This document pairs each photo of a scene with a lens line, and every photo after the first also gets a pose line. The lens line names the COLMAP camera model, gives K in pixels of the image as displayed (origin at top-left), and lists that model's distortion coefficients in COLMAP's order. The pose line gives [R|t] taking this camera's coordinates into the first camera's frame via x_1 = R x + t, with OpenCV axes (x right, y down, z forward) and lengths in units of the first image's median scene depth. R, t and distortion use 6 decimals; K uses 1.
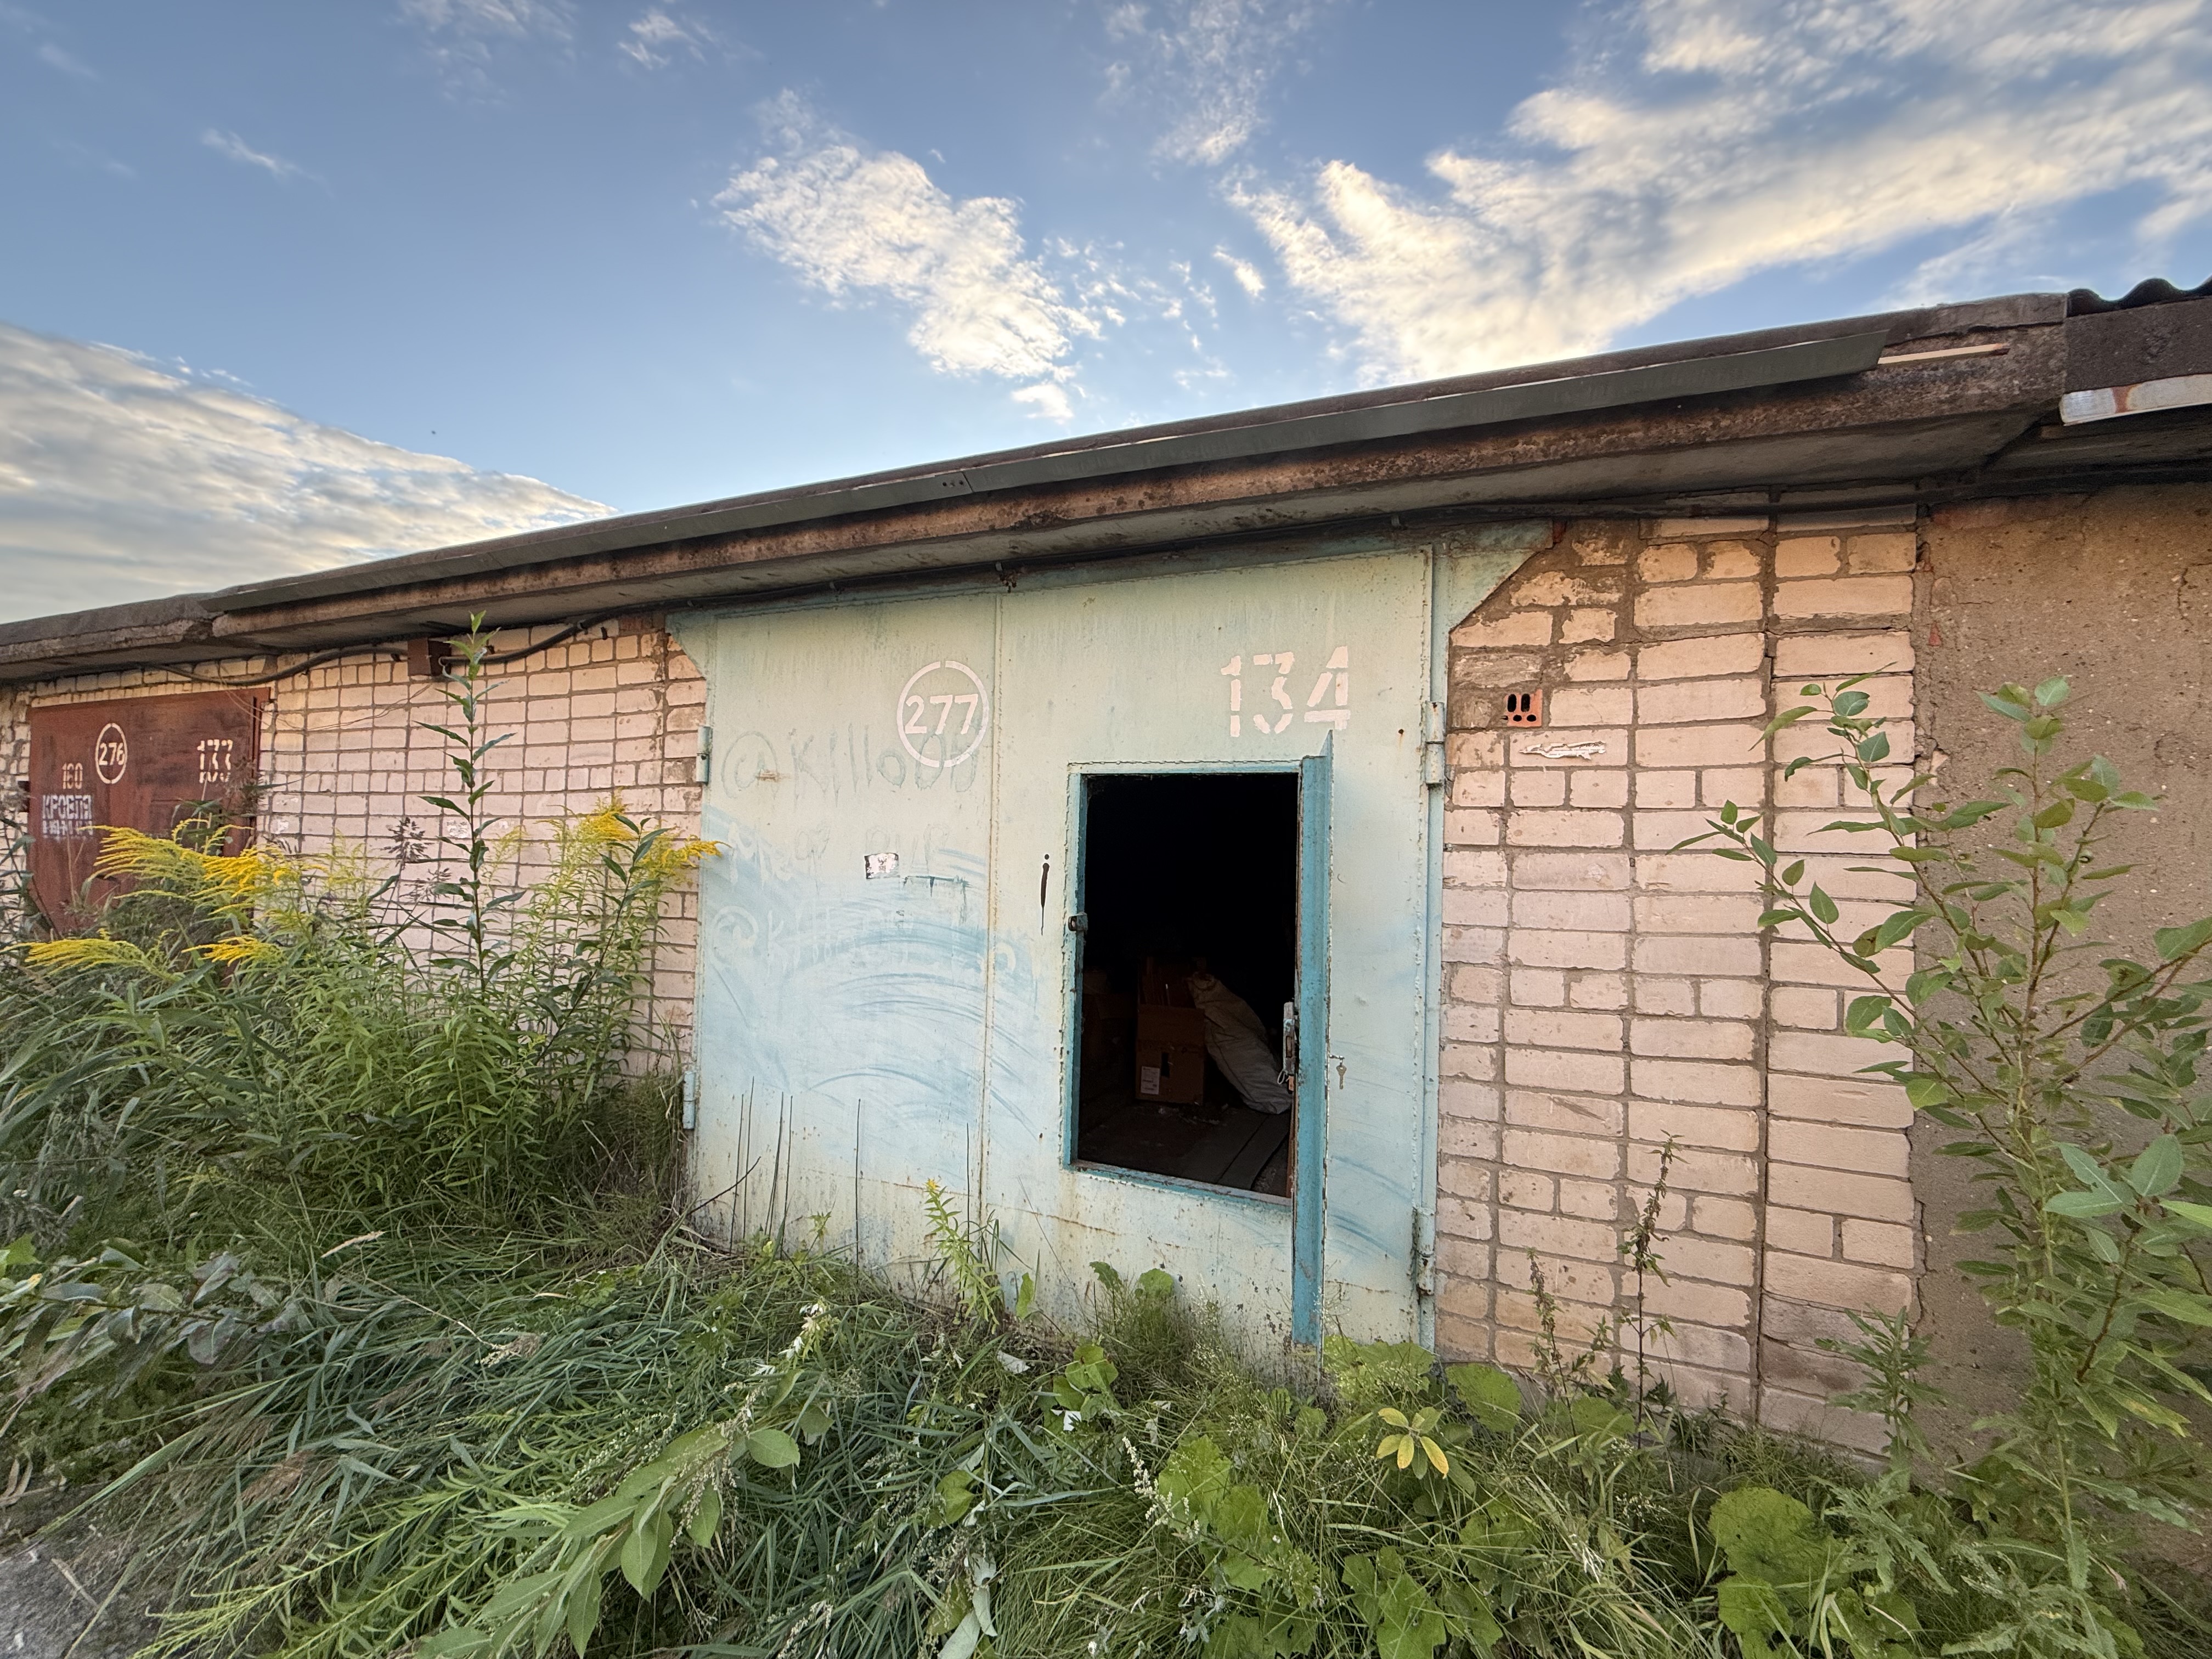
lens RADIAL K [[876.5, 0, 1104.1], [0, 876.5, 830.4], [0, 0, 1]] dist [-0.000618, 0.000566]
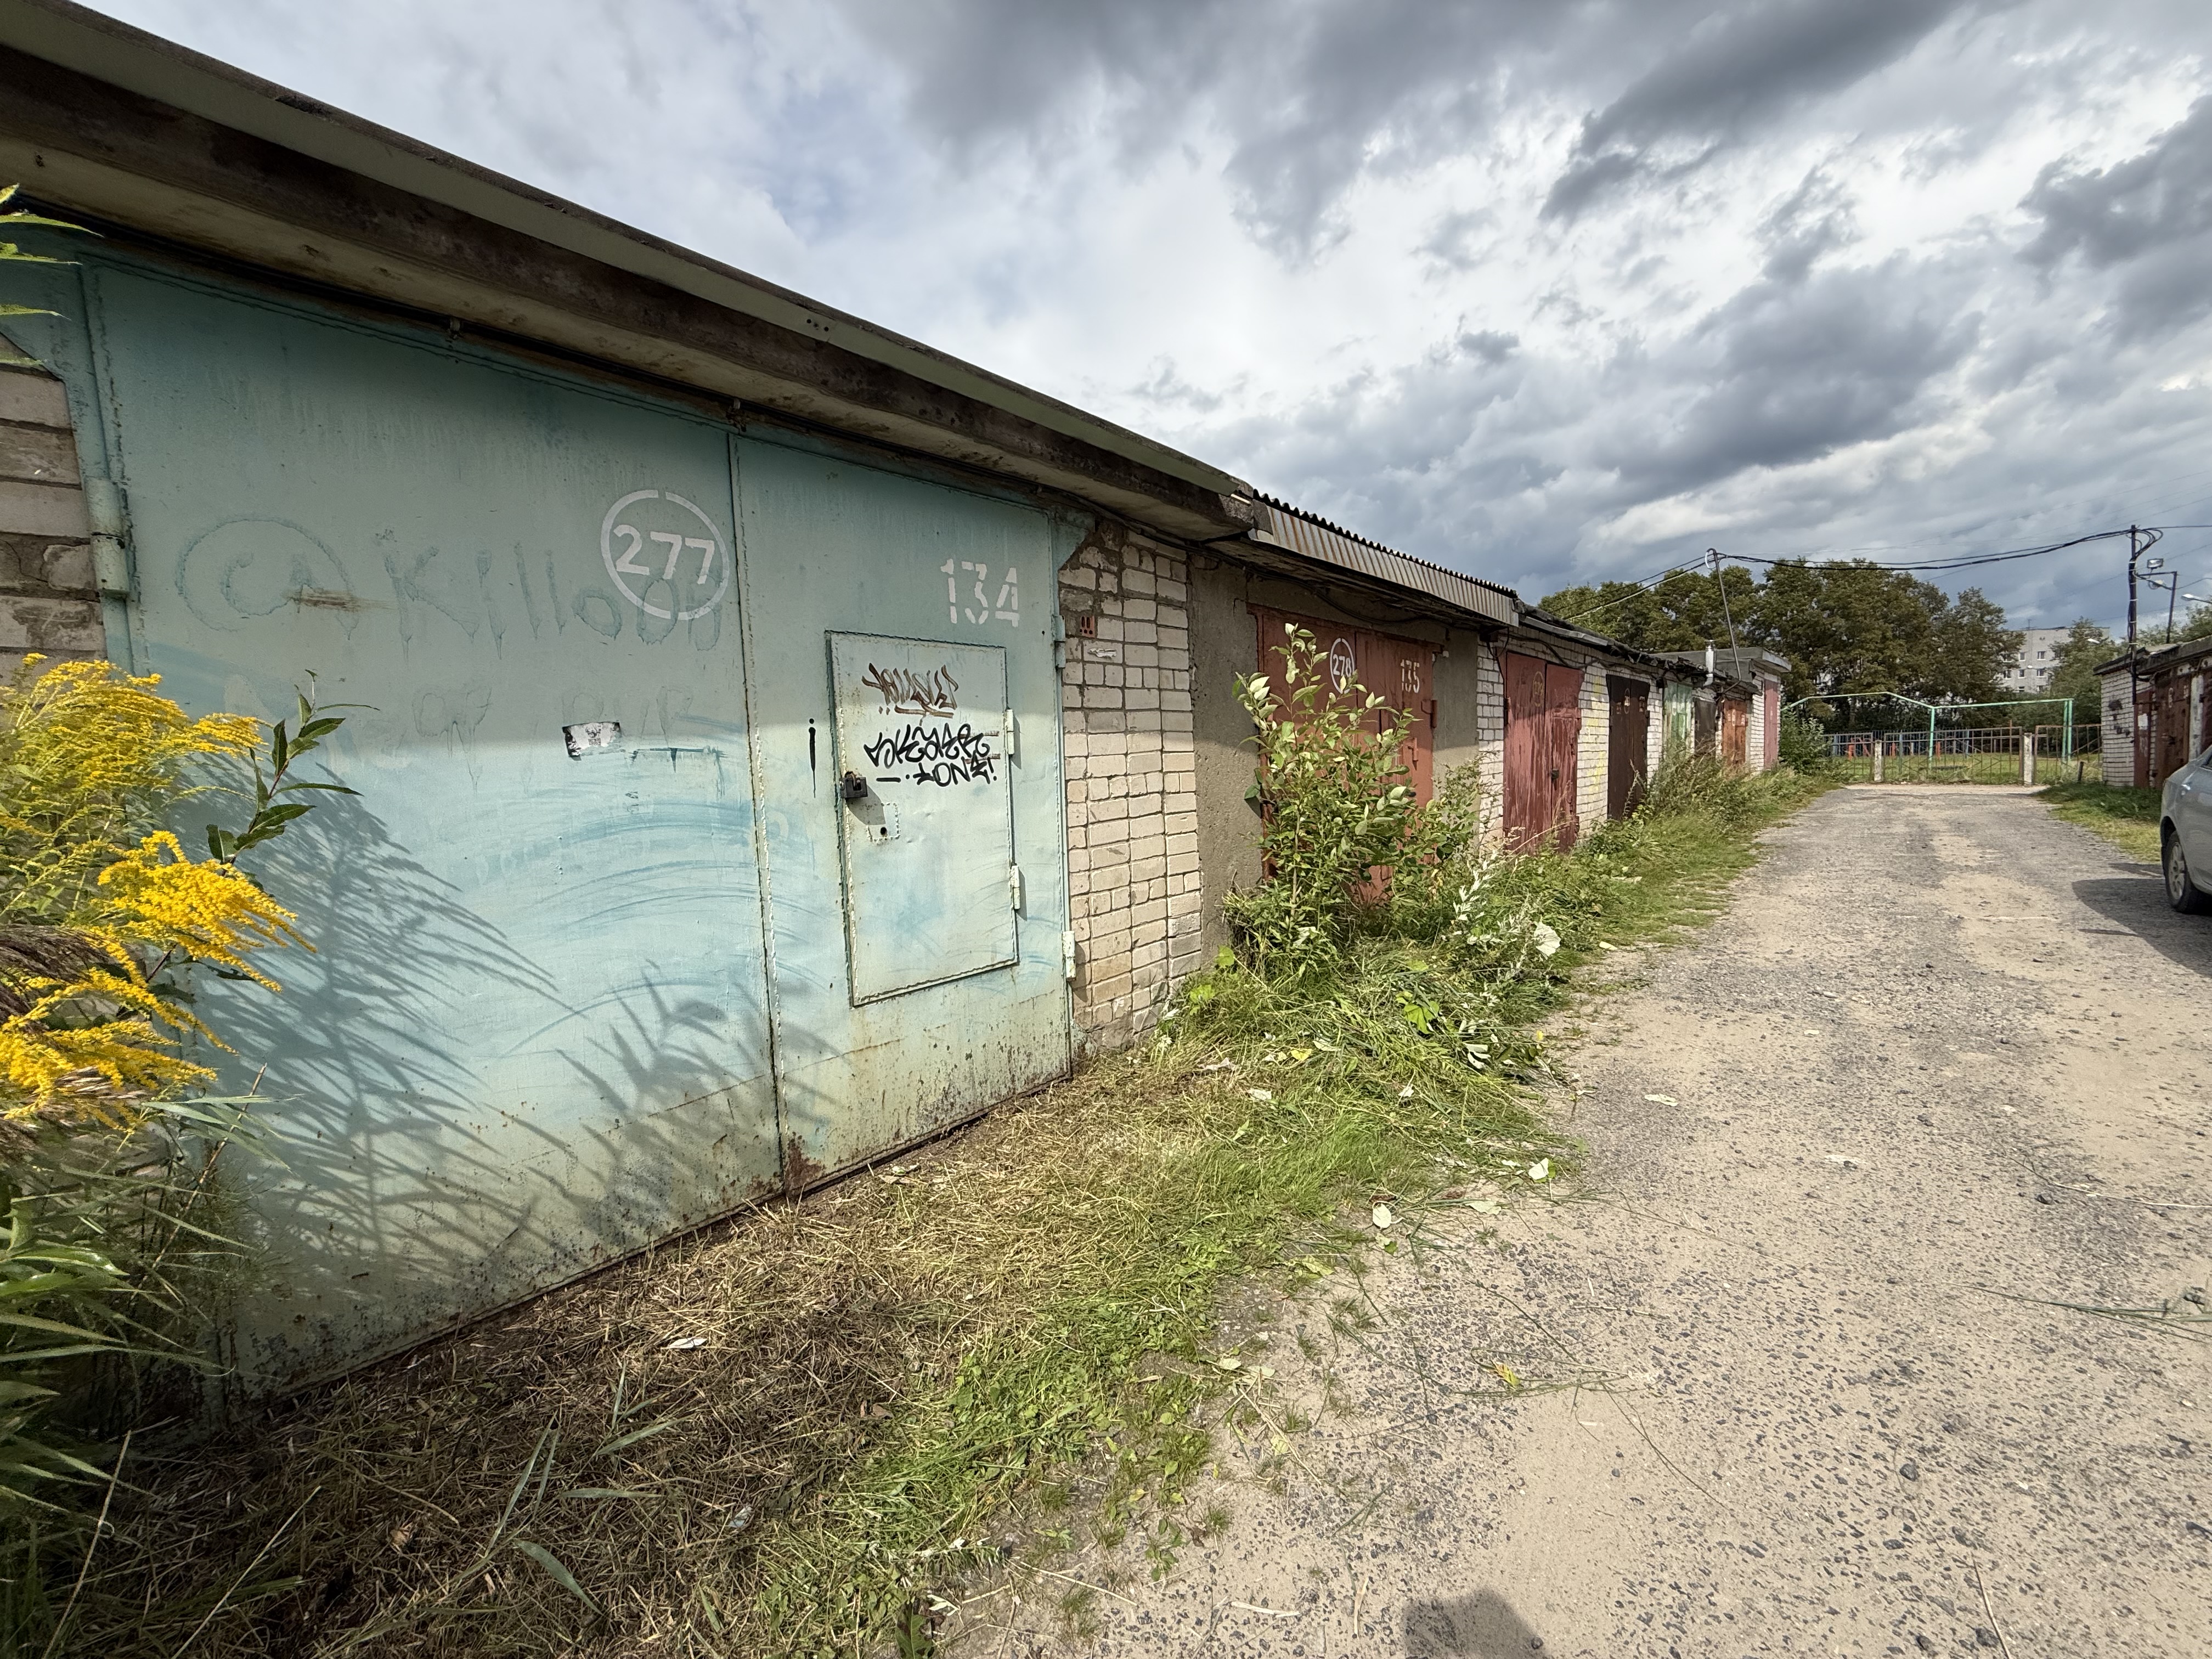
lens RADIAL K [[876.5, 0, 1104.1], [0, 876.5, 830.4], [0, 0, 1]] dist [-0.000618, 0.000566]
pose [[0.312849, -0.116239, 0.942663, -0.961448], [0.030375, 0.993200, 0.112389, 0.053347], [-0.949317, -0.006528, 0.314252, 0.359192]]
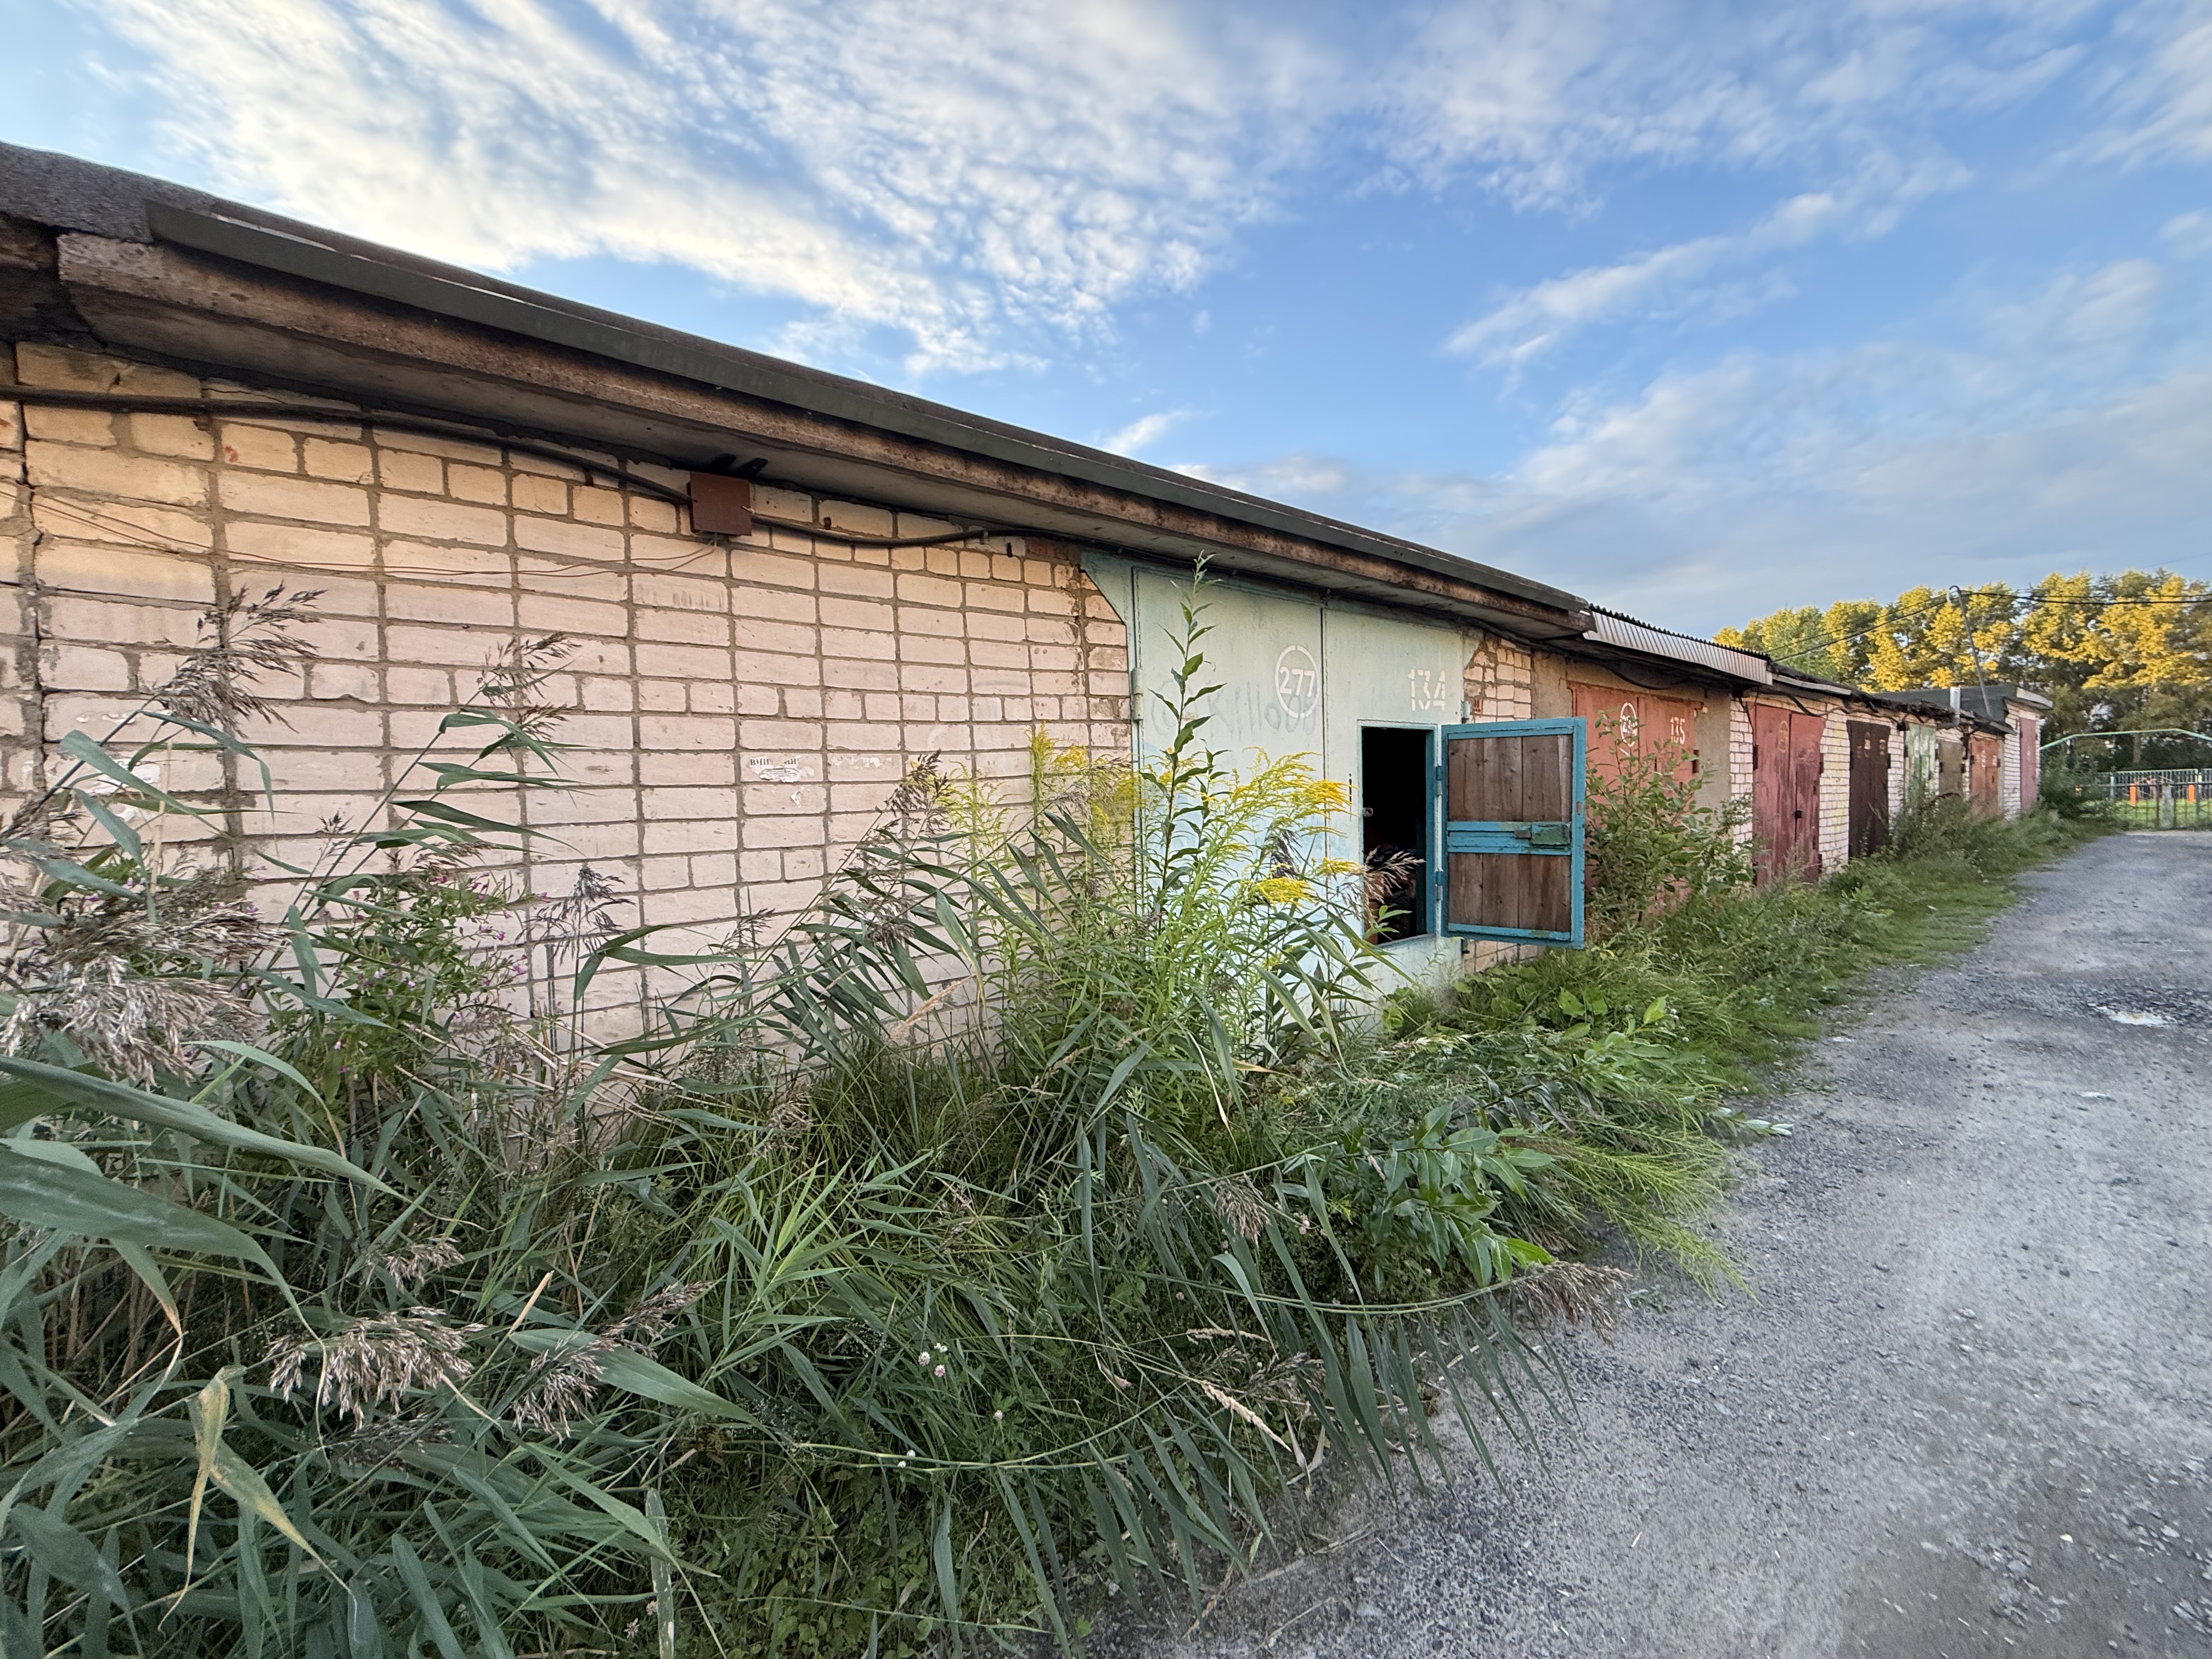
lens RADIAL K [[872.1, 0, 1109.7], [0, 872.1, 855.7], [0, 0, 1]] dist [0.000418, 0.000314]
pose [[0.461800, -0.098093, 0.881543, -1.815251], [0.027526, 0.994972, 0.096295, 0.010812], [-0.886557, -0.020204, 0.462178, 0.643668]]
